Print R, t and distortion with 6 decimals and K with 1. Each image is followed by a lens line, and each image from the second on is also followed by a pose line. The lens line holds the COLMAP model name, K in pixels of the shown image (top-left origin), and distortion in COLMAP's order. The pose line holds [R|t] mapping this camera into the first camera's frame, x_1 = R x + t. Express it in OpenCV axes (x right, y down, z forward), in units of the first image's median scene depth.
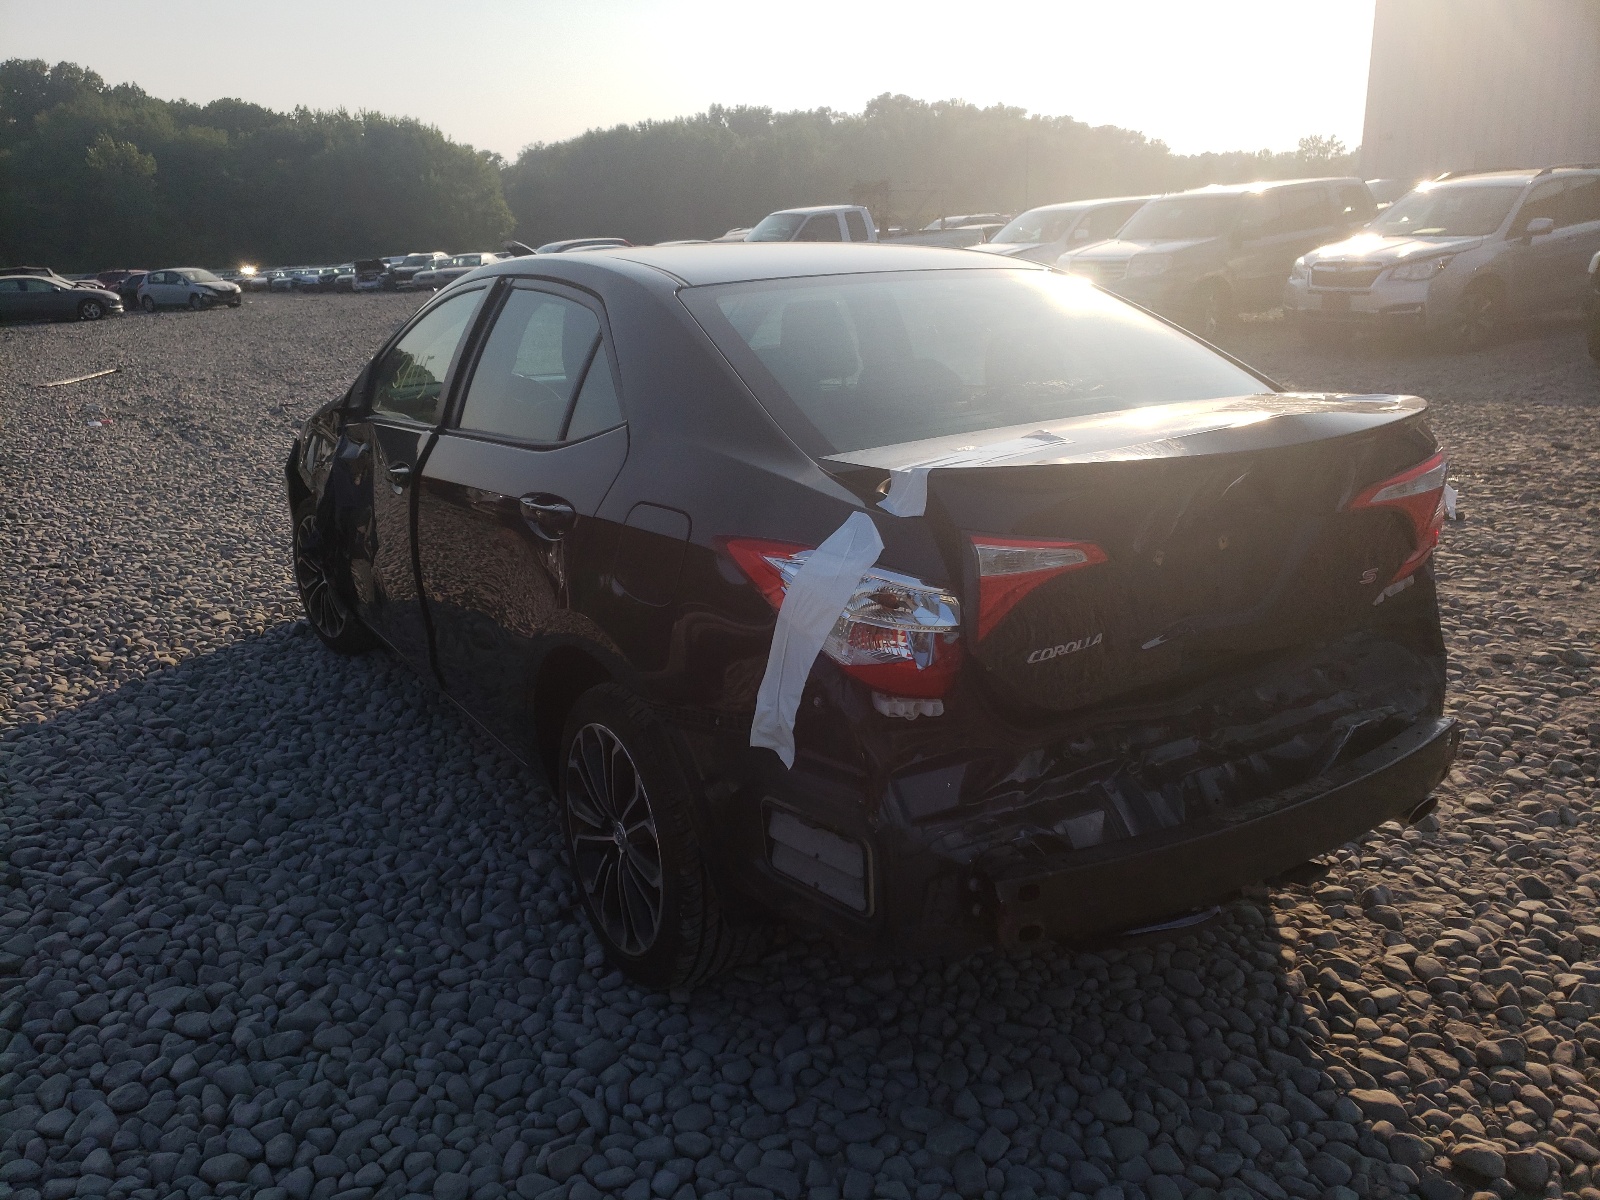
lens RADIAL K [[1365.3, 0, 751.1], [0, 1365.3, 590.7], [0, 0, 1]] dist [0.041459, -0.010576]
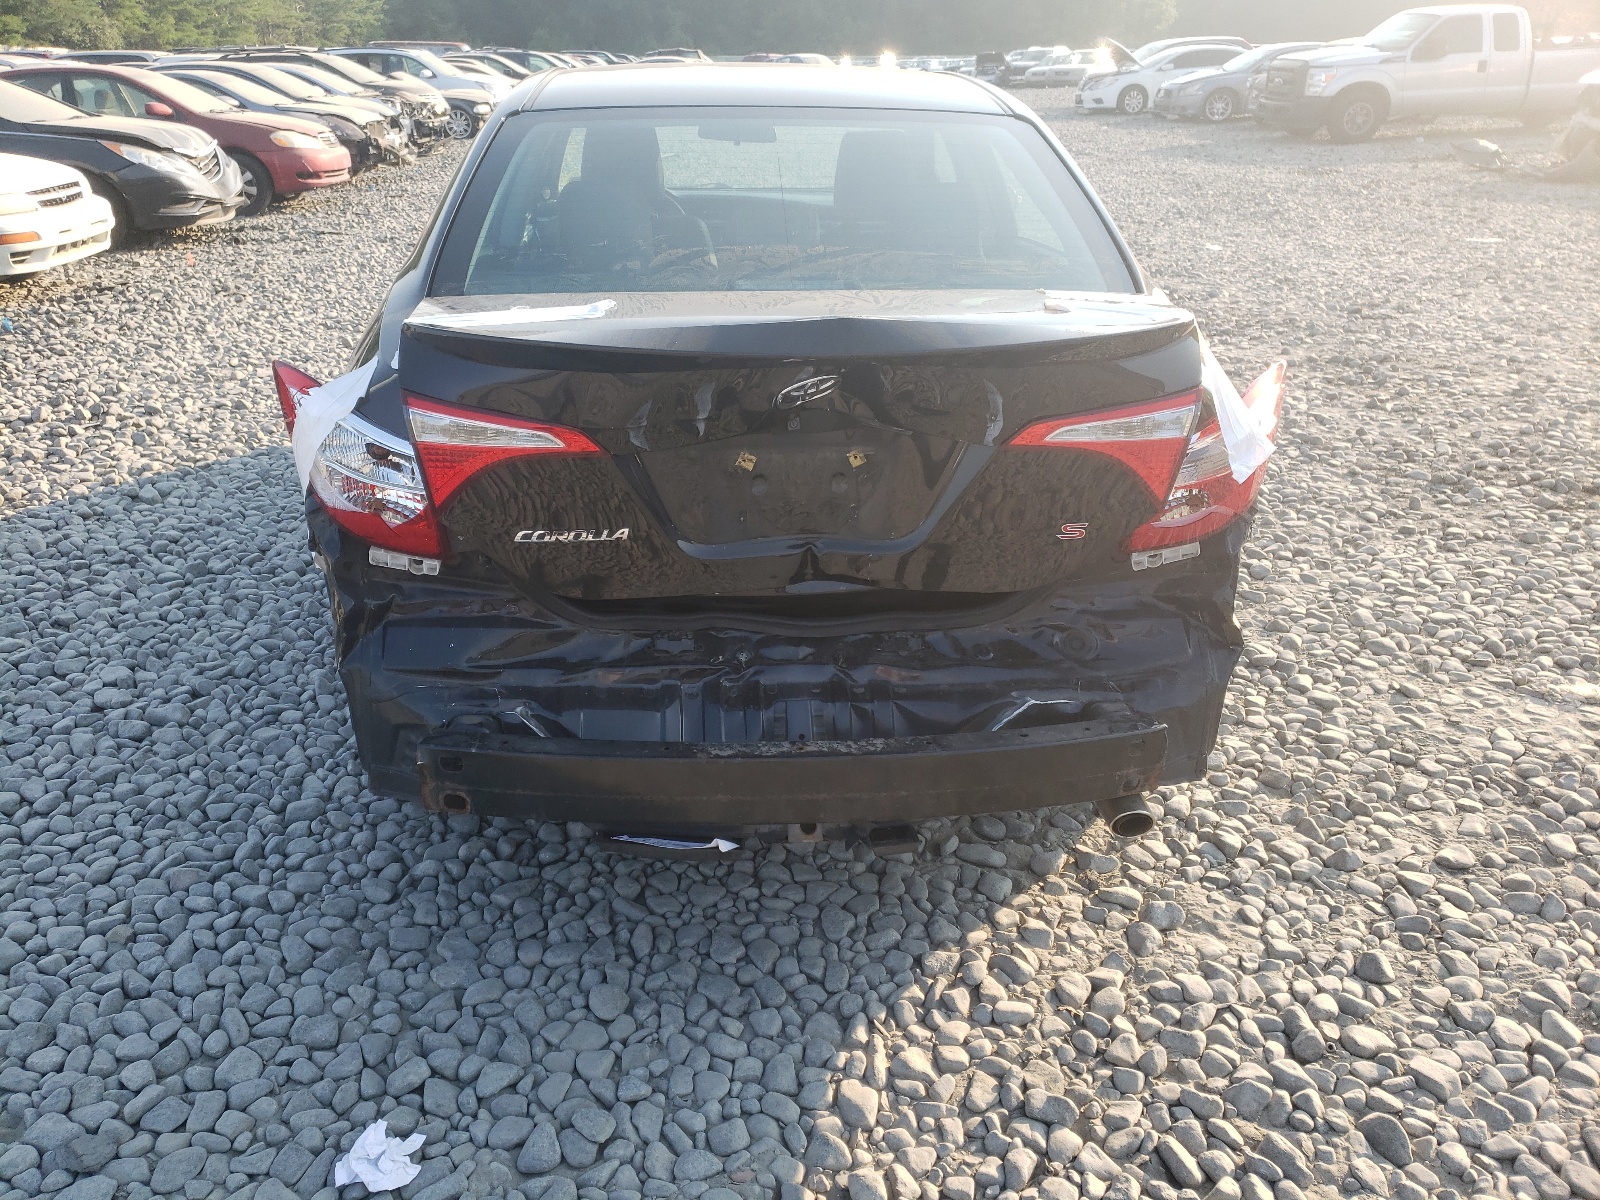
lens RADIAL K [[1365.3, 0, 751.1], [0, 1365.3, 590.7], [0, 0, 1]] dist [0.041459, -0.010576]
pose [[0.866114, 0.215827, -0.450850, 0.640122], [-0.151400, 0.972880, 0.174880, -0.086864], [0.476367, -0.083207, 0.875301, 0.188219]]
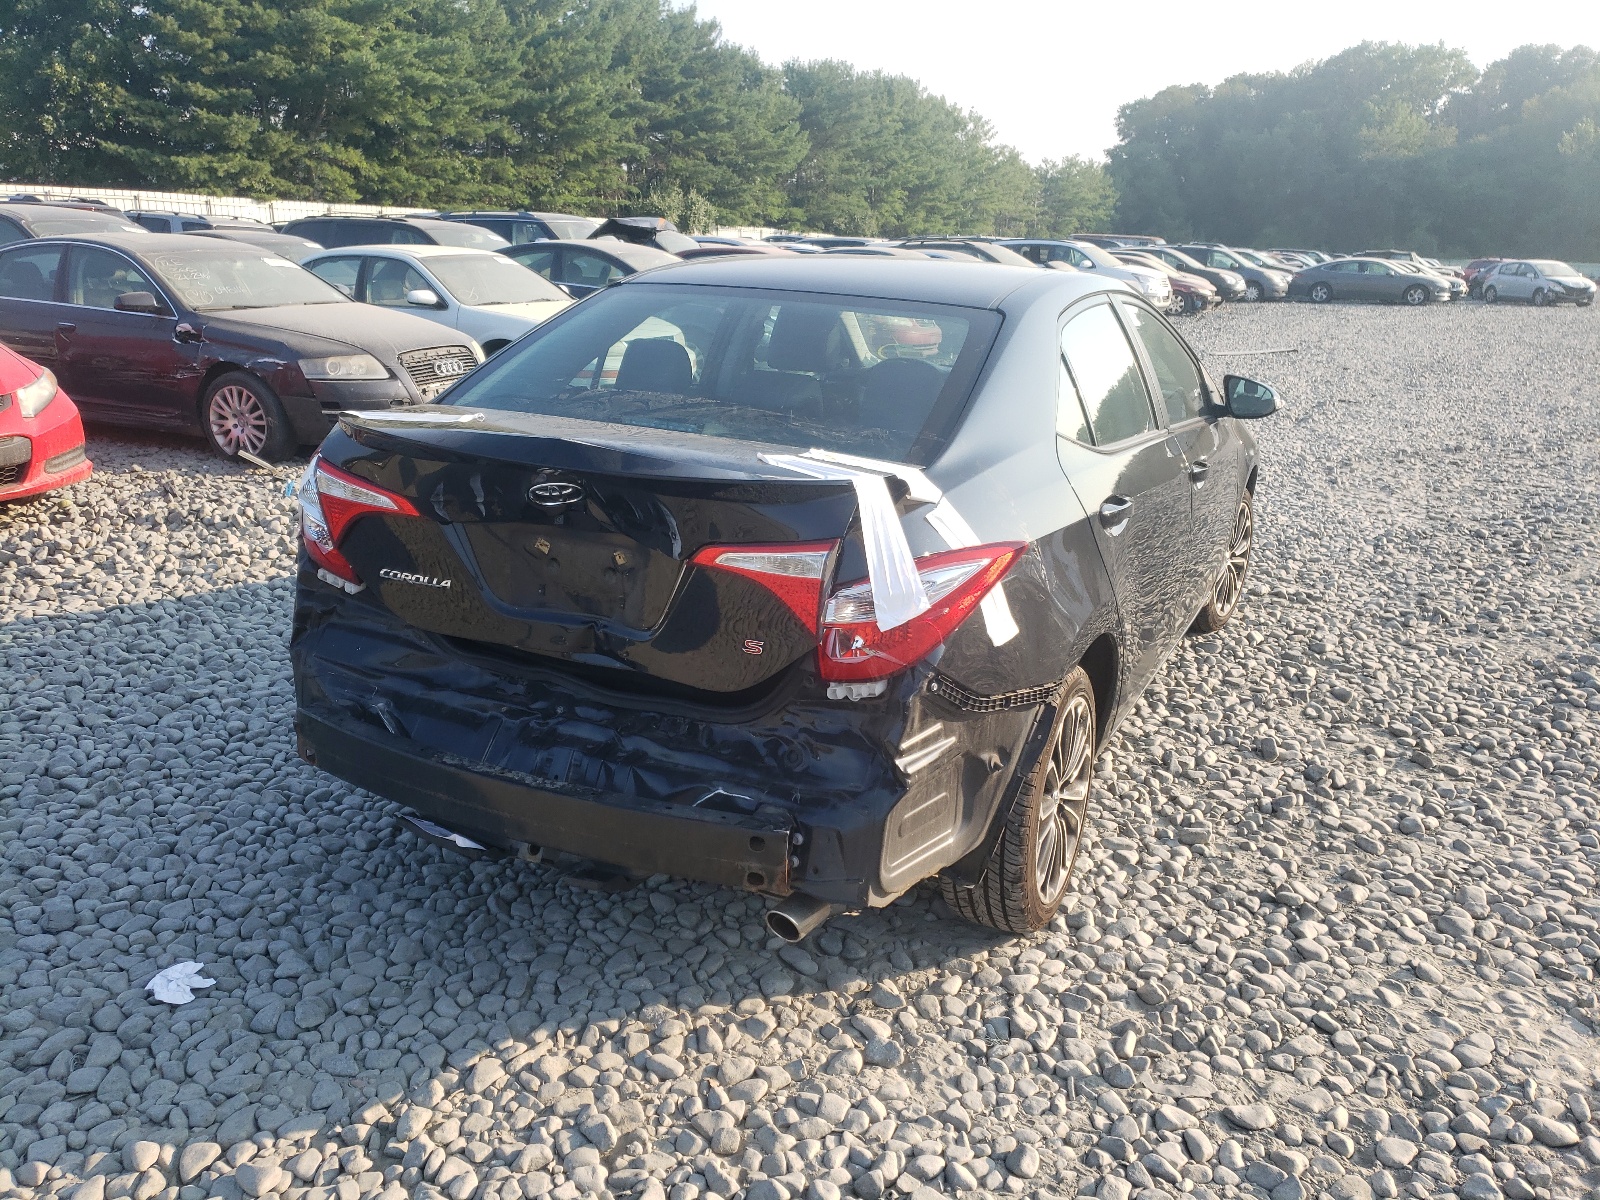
lens RADIAL K [[1365.3, 0, 751.1], [0, 1365.3, 590.7], [0, 0, 1]] dist [0.041459, -0.010576]
pose [[0.476325, 0.276065, -0.834807, 1.194170], [-0.264435, 0.950455, 0.163428, -0.196128], [0.838564, 0.142908, 0.525727, 0.492609]]
